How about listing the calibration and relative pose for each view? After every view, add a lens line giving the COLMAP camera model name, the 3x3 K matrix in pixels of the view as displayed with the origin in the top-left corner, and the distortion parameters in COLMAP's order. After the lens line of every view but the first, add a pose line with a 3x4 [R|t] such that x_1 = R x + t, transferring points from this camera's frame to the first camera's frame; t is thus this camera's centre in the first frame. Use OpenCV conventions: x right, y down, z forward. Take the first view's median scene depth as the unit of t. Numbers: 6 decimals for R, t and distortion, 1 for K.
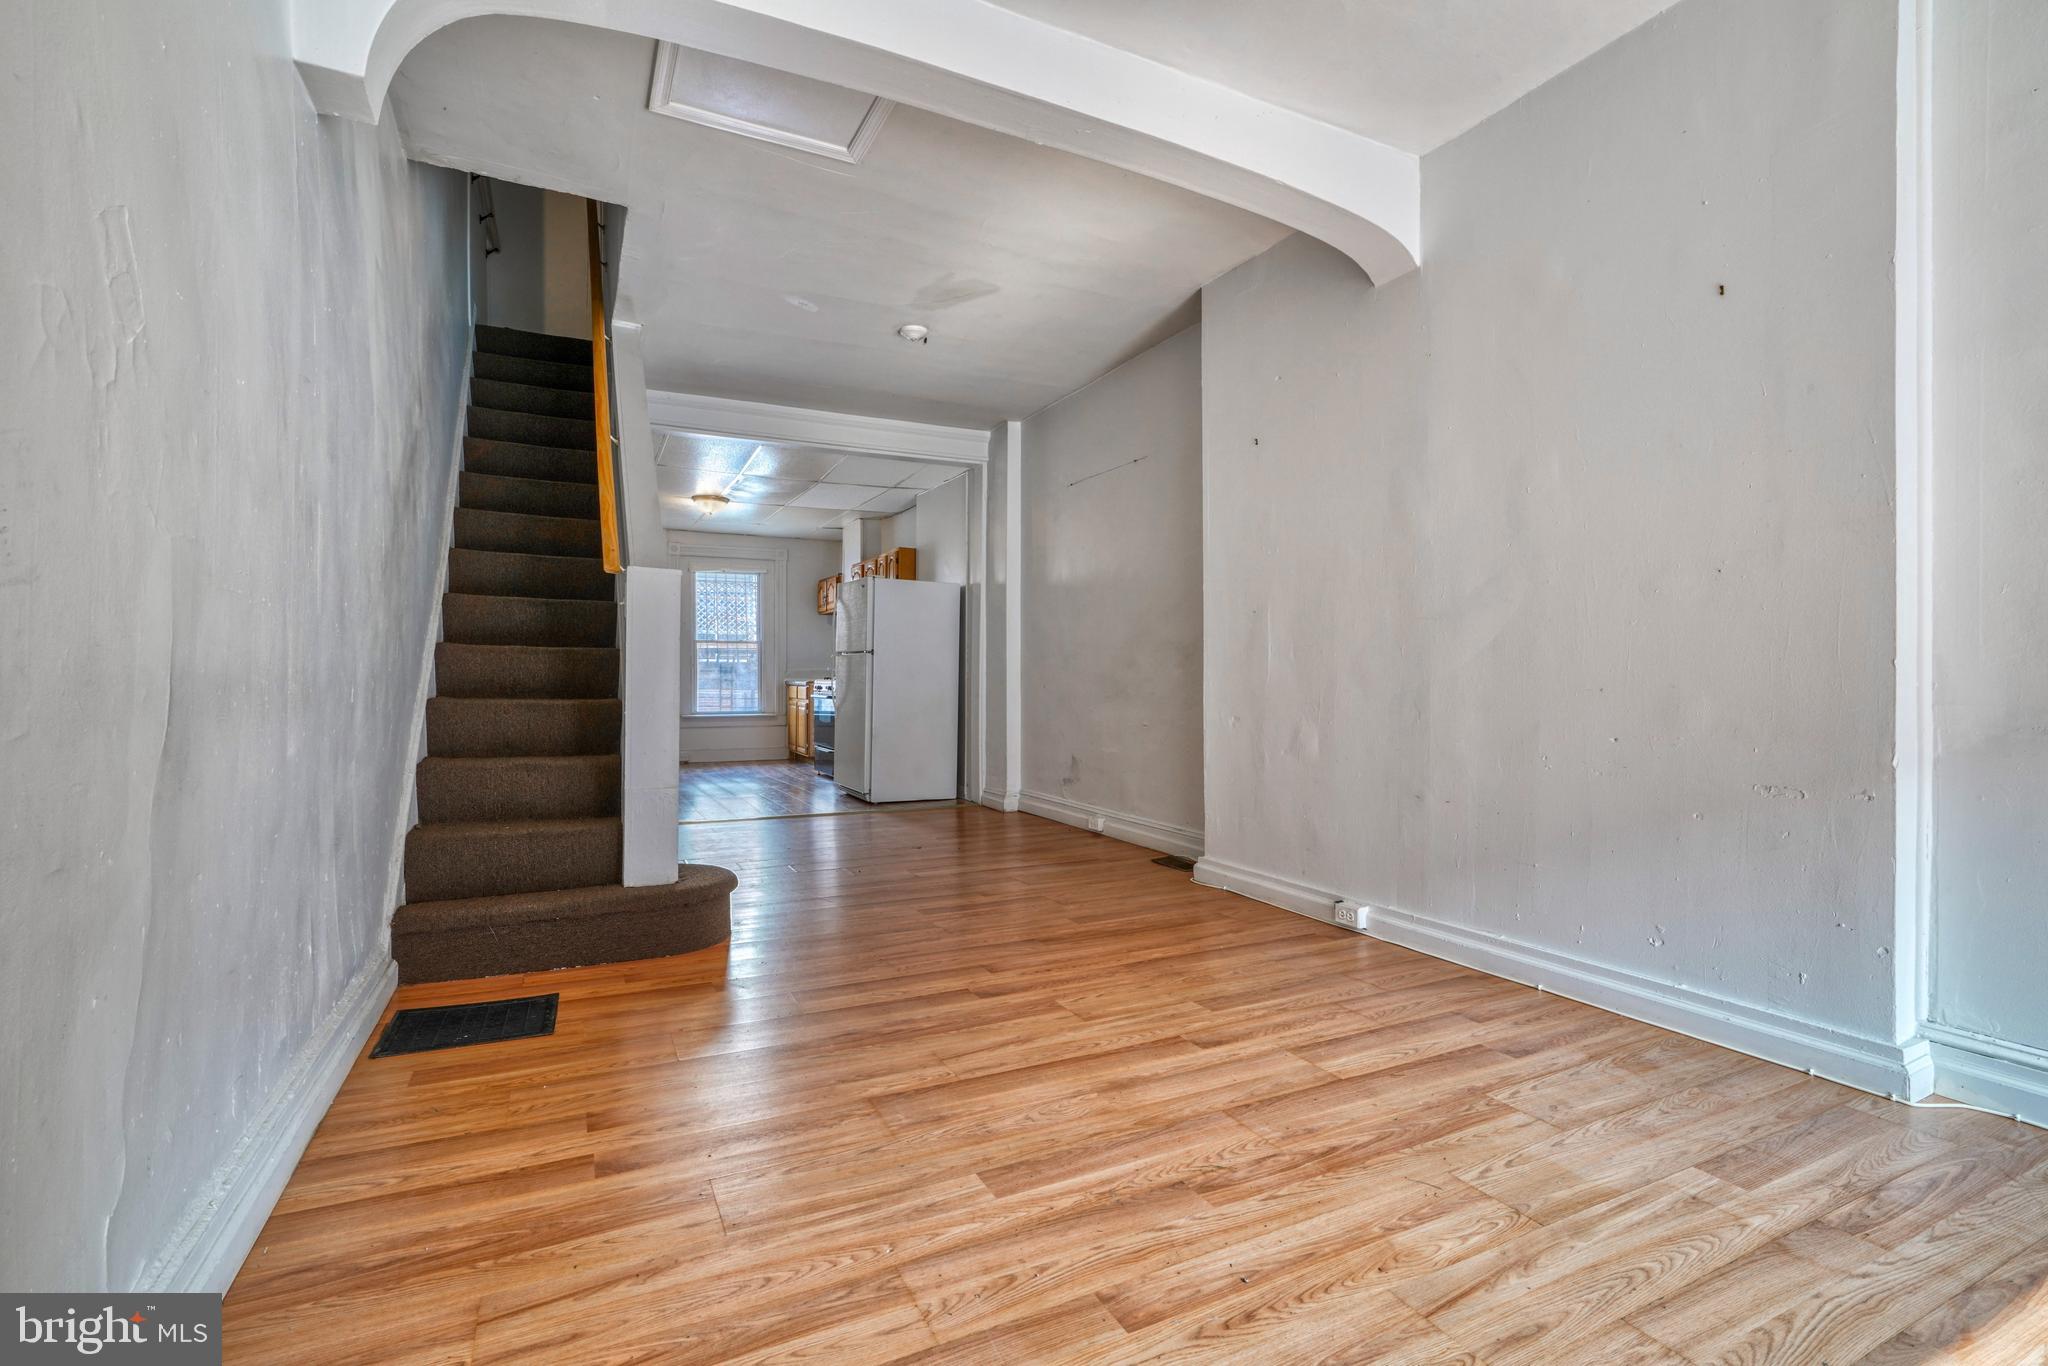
lens RADIAL K [[914.4, 0, 1022.5], [0, 914.4, 690.5], [0, 0, 1]] dist [-0.017919, 0.010066]
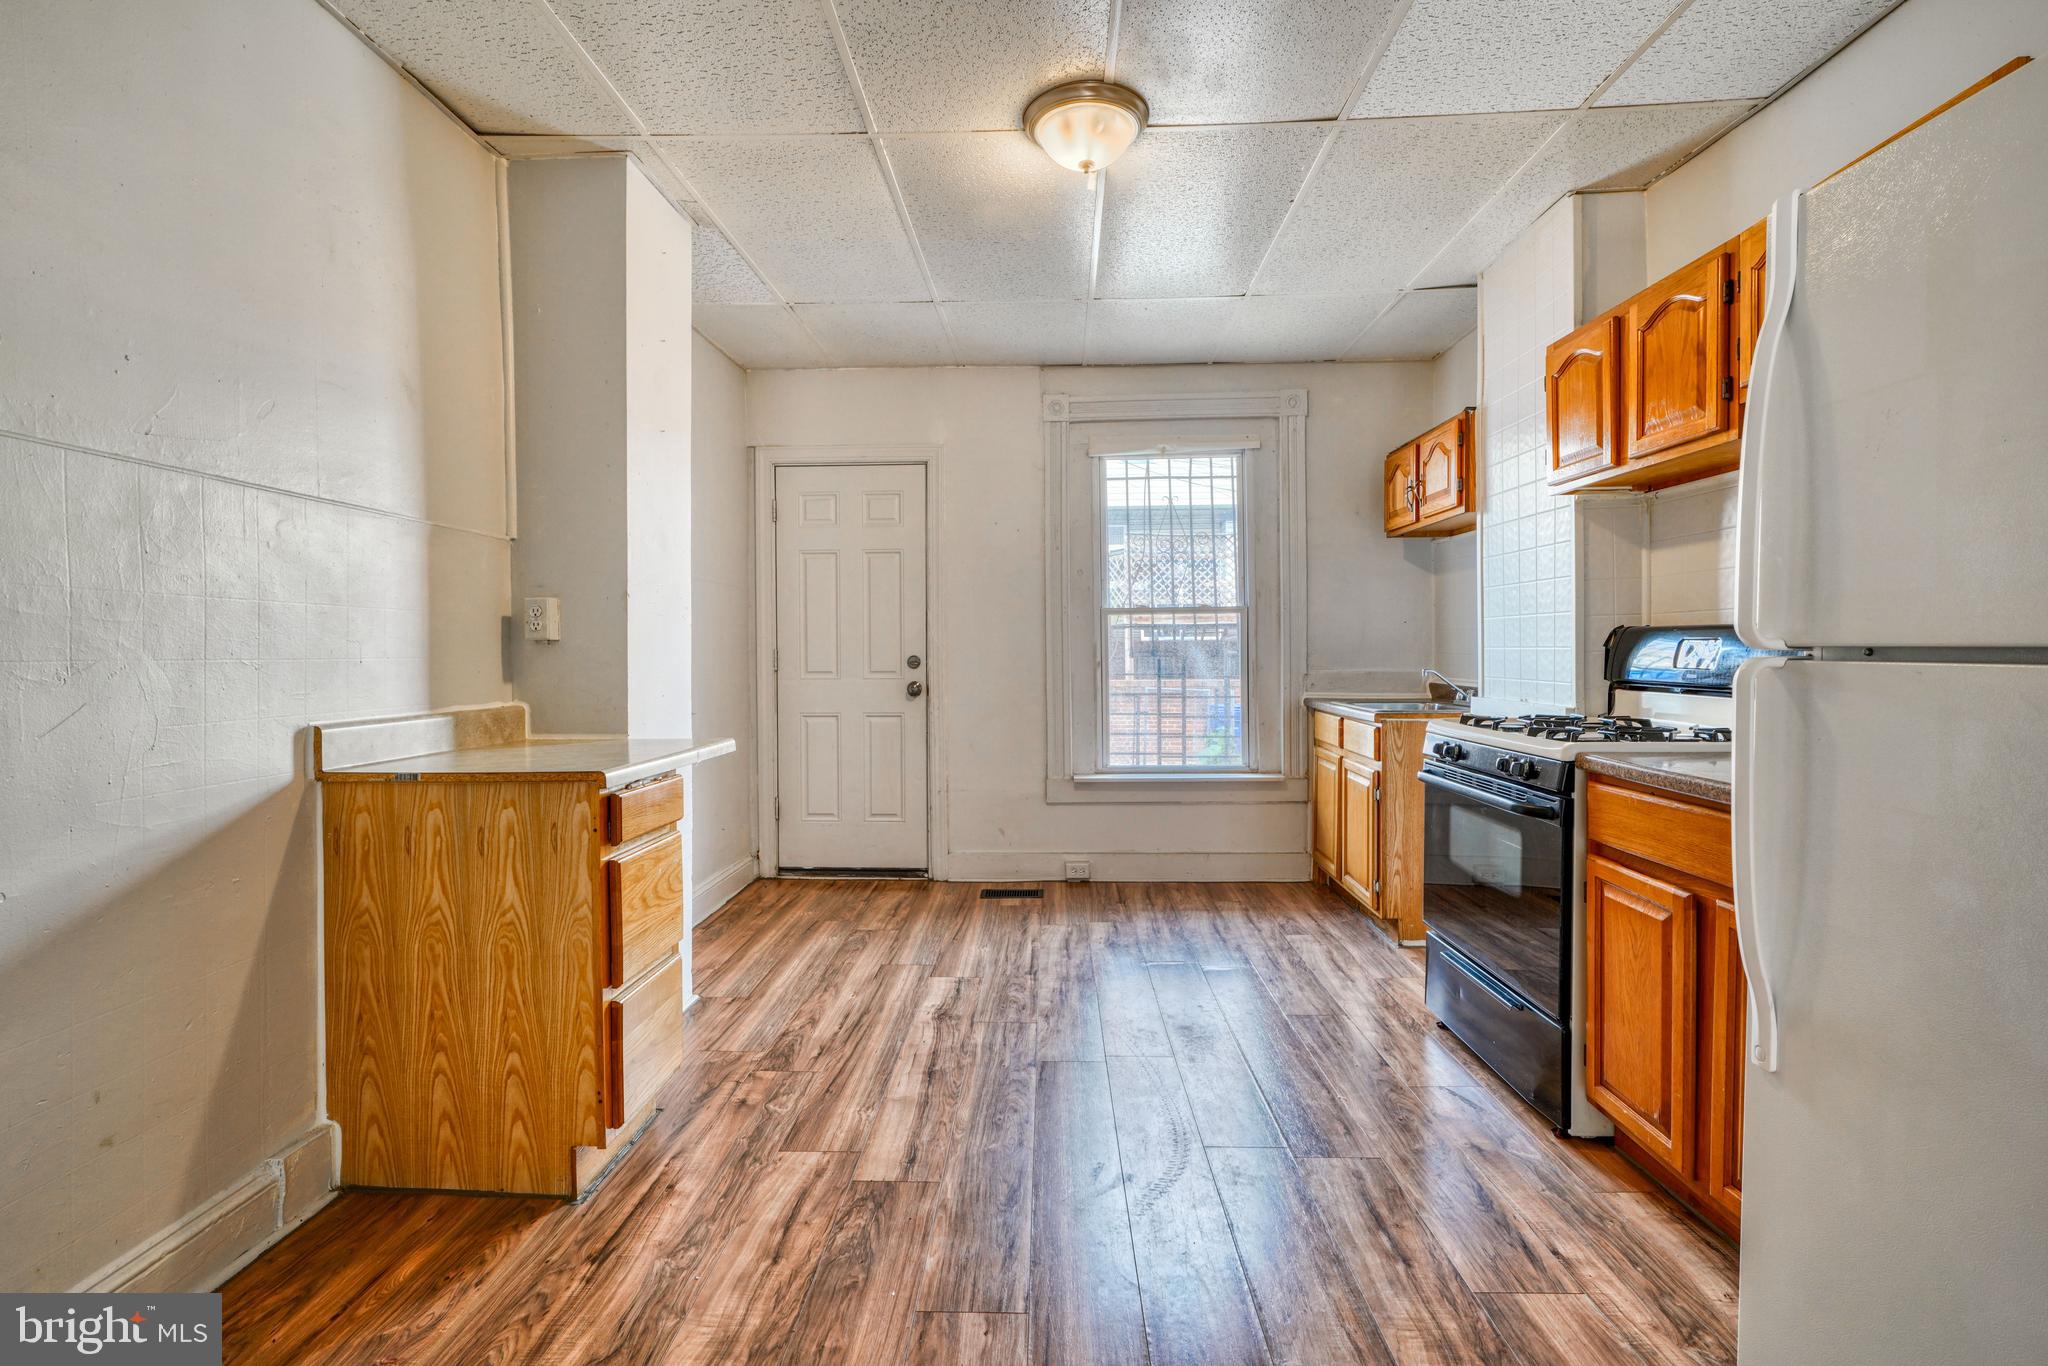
lens RADIAL K [[932.7, 0, 1025.7], [0, 932.7, 668.4], [0, 0, 1]] dist [-0.003222, 0.000881]
pose [[0.878135, -0.000275, -0.478413, -0.813199], [0.003351, 0.999979, 0.005577, -0.135629], [0.478401, -0.006501, 0.878117, 2.722469]]
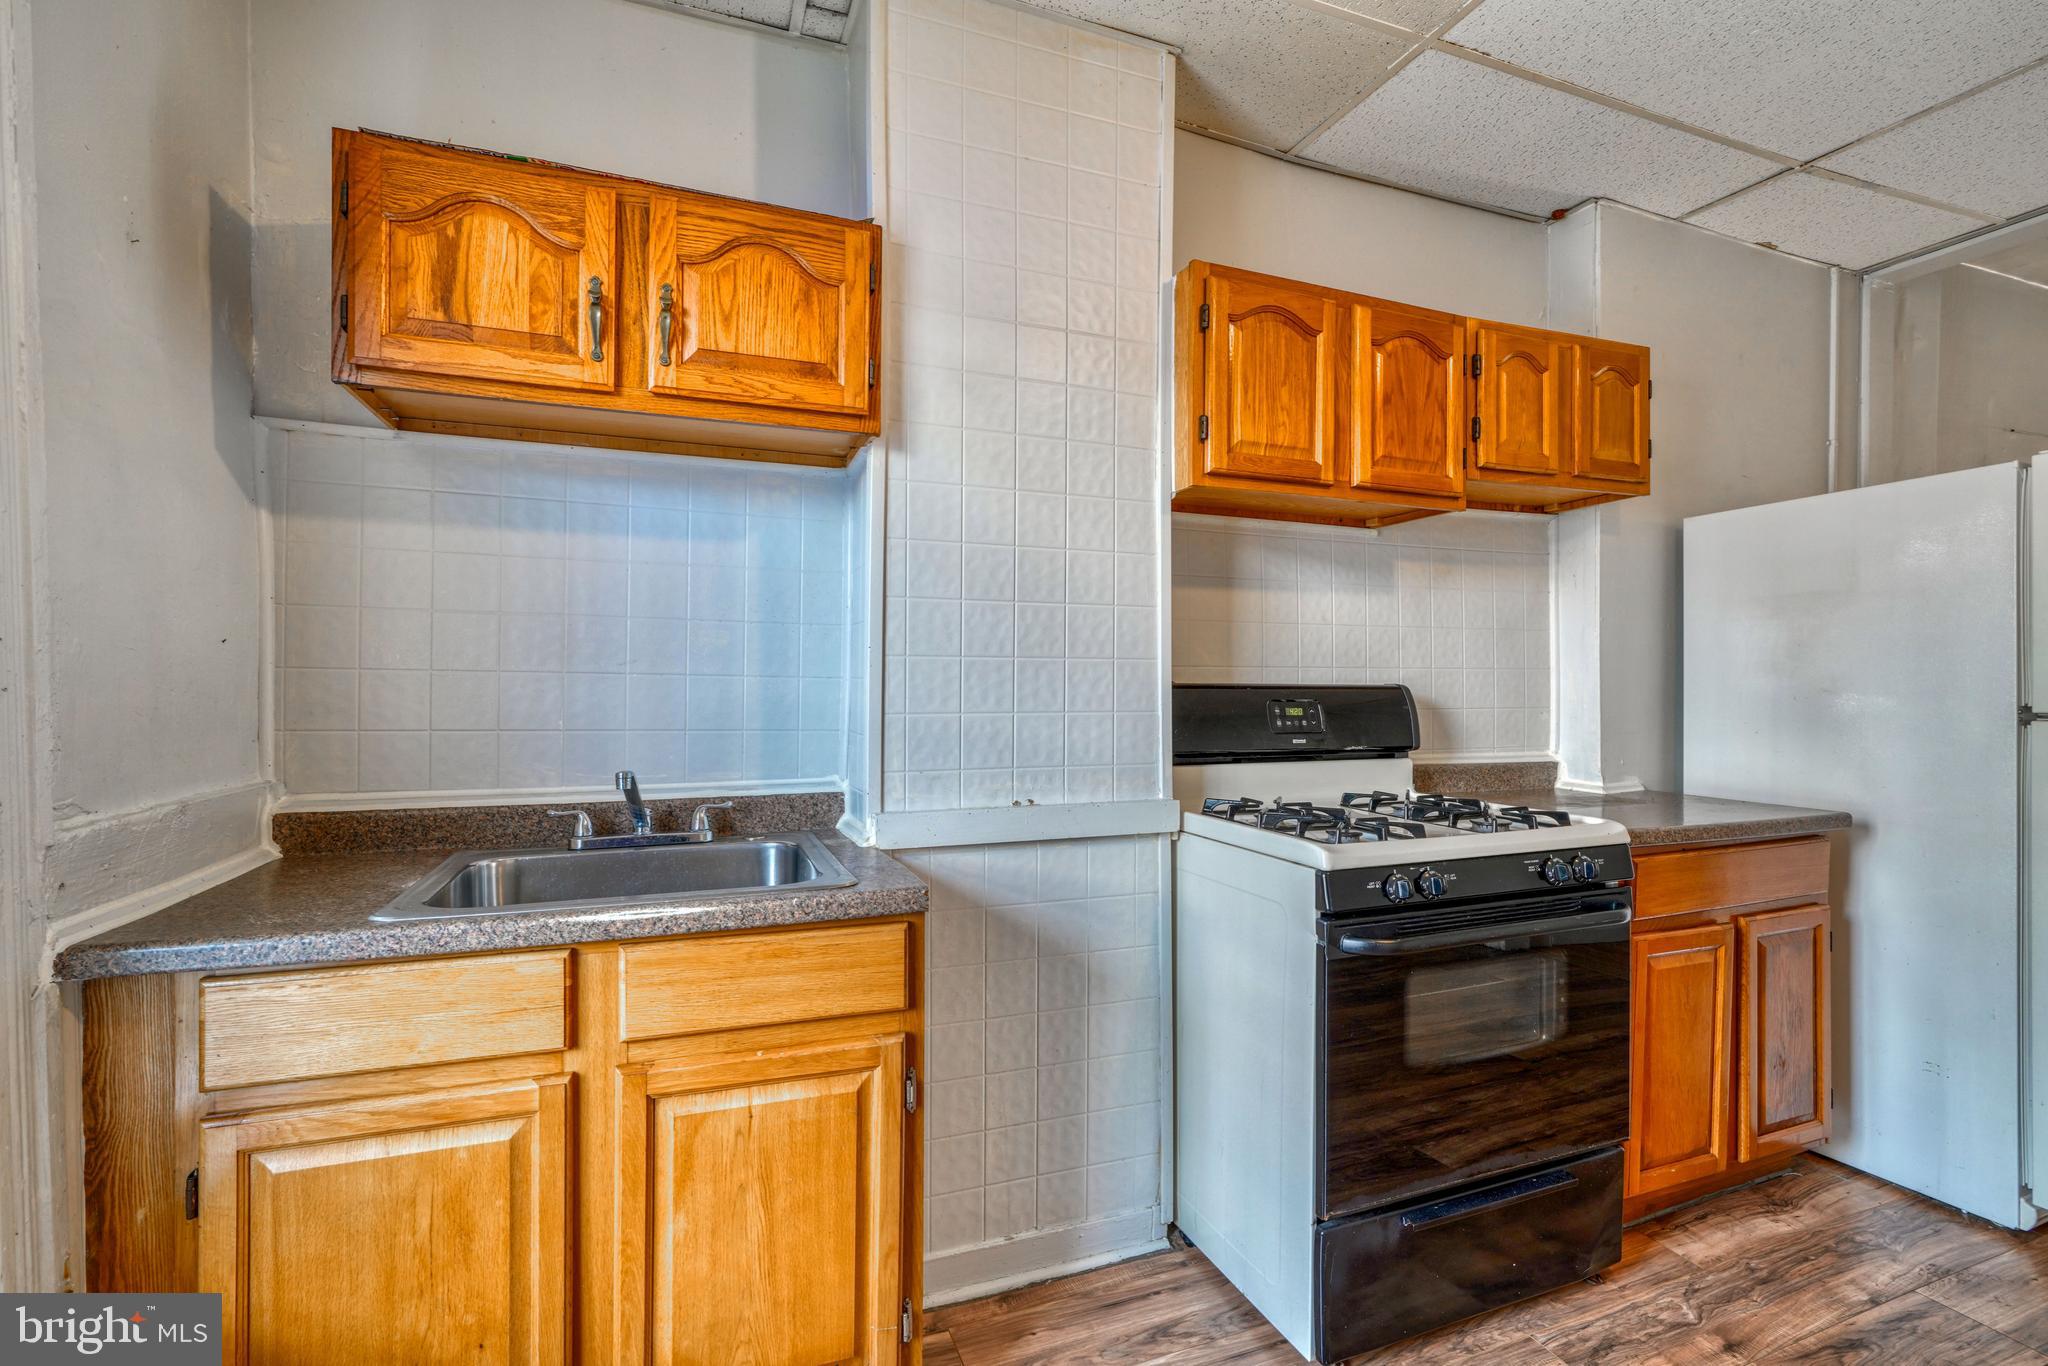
lens RADIAL K [[918.4, 0, 1015.7], [0, 918.4, 697.3], [0, 0, 1]] dist [-0.004394, 0.000481]
pose [[0.103934, -0.019233, 0.994398, -1.686364], [0.012855, 0.999755, 0.017993, -0.187955], [-0.994501, 0.010913, 0.104156, 4.333305]]
